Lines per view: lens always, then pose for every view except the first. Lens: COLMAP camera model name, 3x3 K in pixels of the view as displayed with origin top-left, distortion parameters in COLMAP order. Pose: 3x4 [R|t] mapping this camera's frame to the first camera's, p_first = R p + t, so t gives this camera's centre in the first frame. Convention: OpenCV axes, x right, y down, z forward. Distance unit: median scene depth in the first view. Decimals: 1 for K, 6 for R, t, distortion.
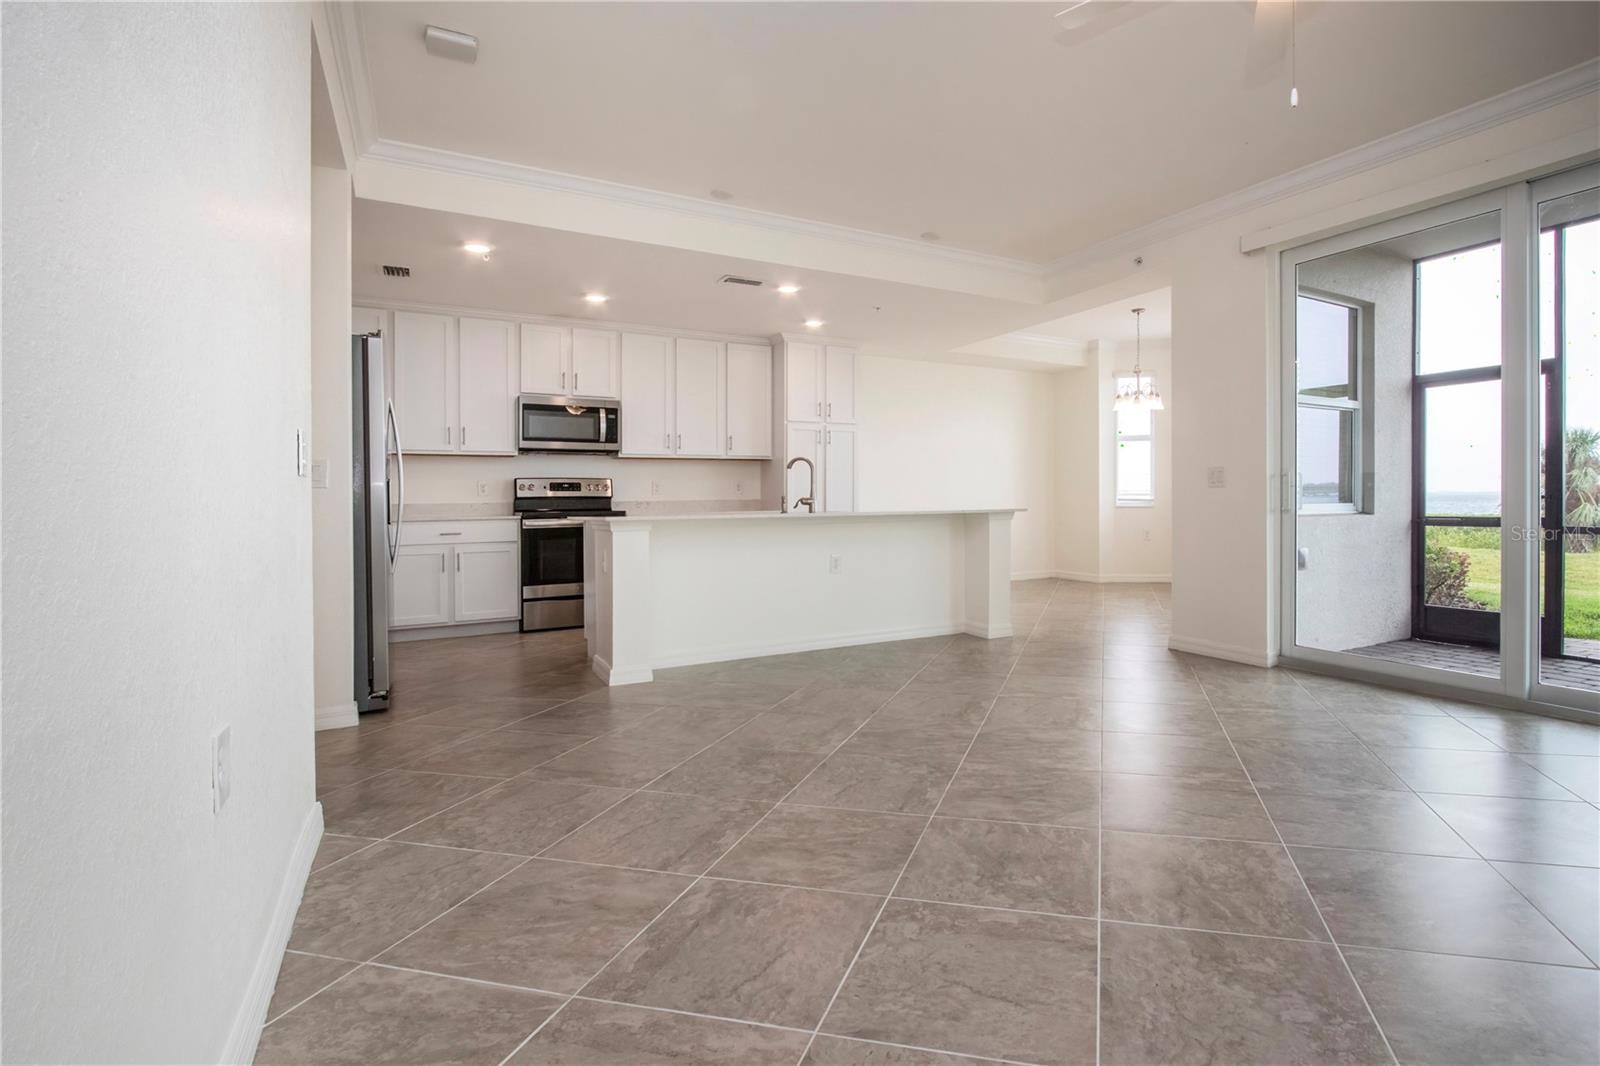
lens RADIAL K [[786.9, 0, 926.6], [0, 786.9, 491.9], [0, 0, 1]] dist [-0.005493, -0.000875]
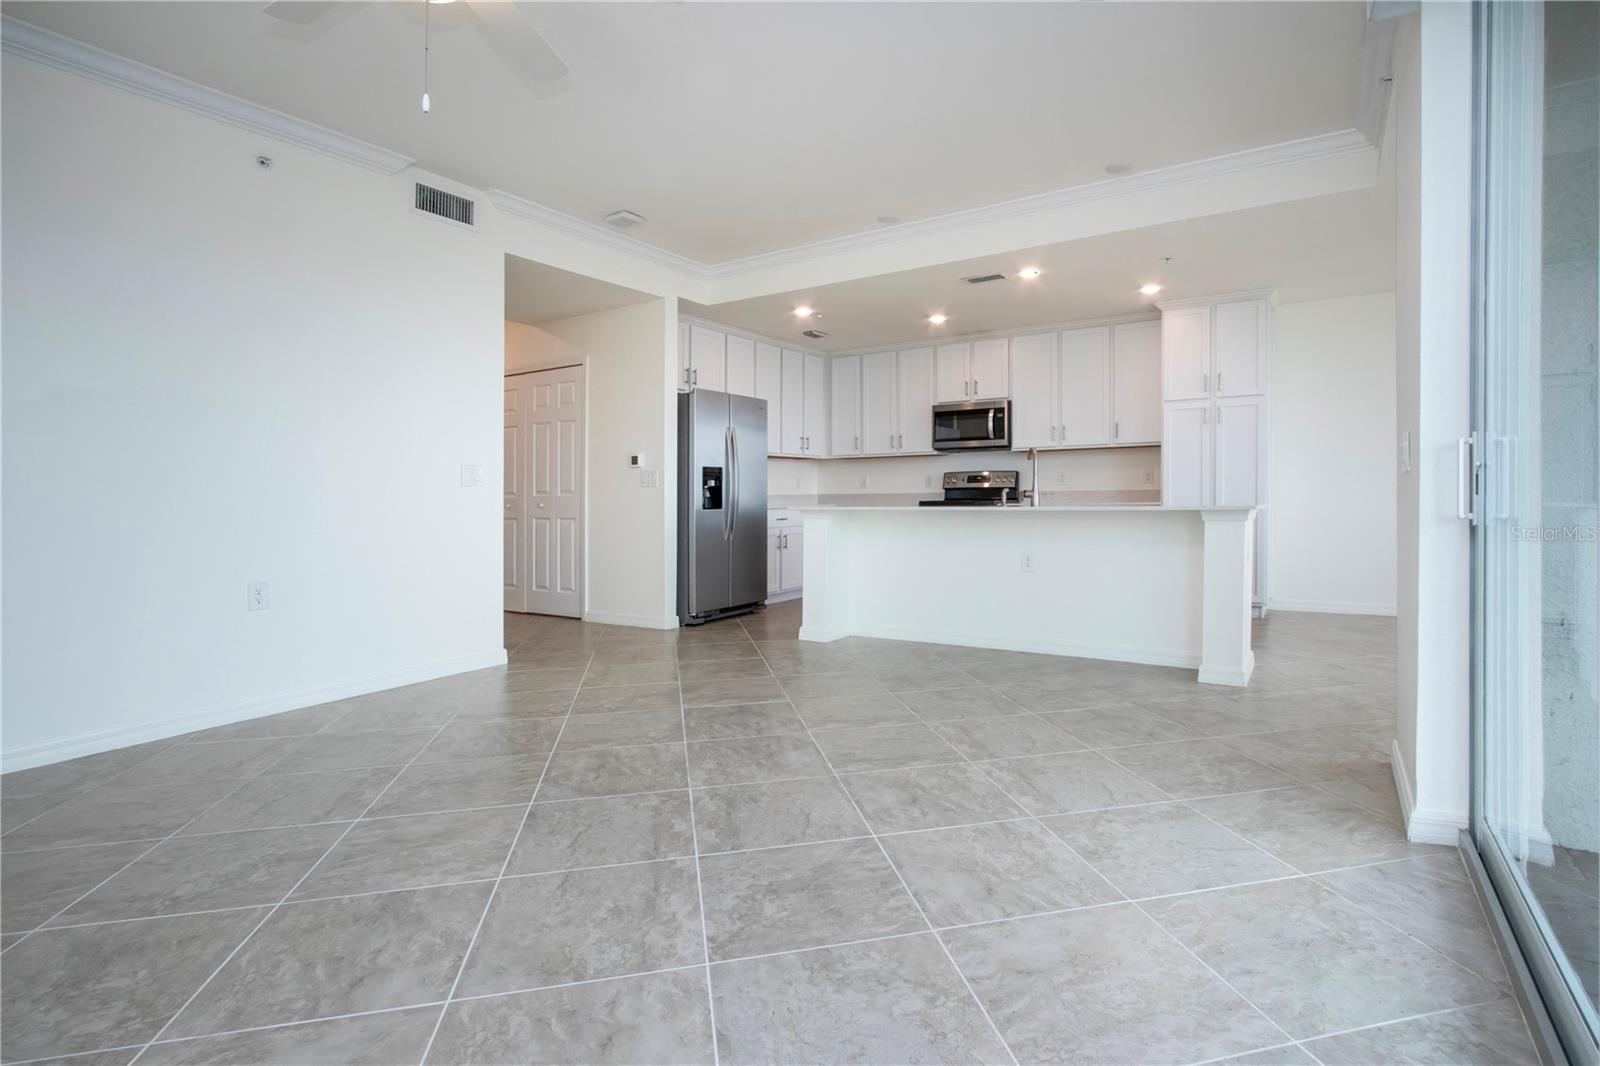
lens RADIAL K [[777.6, 0, 851.8], [0, 777.6, 492.9], [0, 0, 1]] dist [-0.013170, -0.000046]
pose [[0.445116, 0.003817, -0.895465, 0.555329], [0.015973, 0.999798, 0.012202, -0.003750], [0.895330, -0.019735, 0.444965, 0.372648]]
